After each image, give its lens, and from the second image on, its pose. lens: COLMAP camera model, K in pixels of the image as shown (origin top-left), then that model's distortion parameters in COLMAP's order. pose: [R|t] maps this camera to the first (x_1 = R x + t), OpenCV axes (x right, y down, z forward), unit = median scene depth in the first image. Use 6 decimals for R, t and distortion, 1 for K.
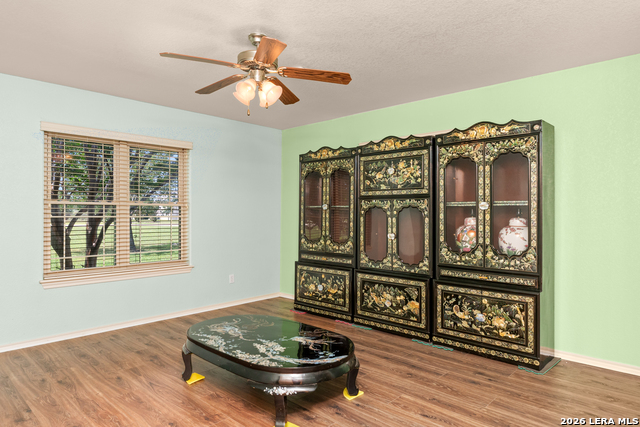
lens RADIAL K [[400.0, 0, 321.3], [0, 400.0, 212.4], [0, 0, 1]] dist [-0.003149, 0.001266]
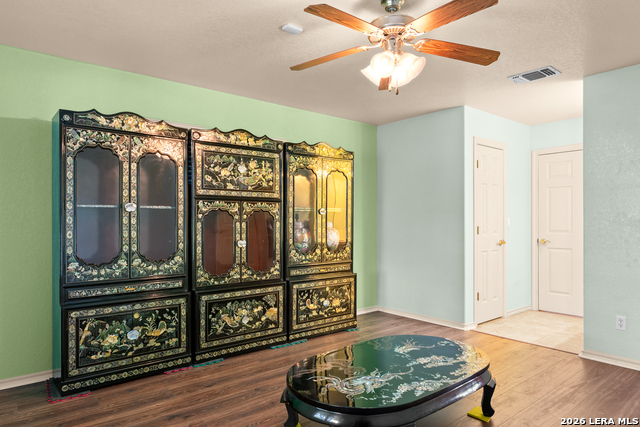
lens RADIAL K [[400.0, 0, 334.6], [0, 400.0, 220.4], [0, 0, 1]] dist [-0.003149, 0.001266]
pose [[0.112395, -0.009145, 0.993622, -0.672068], [-0.006446, 0.999930, 0.009933, -0.001564], [-0.993643, -0.007522, 0.112328, 0.697387]]
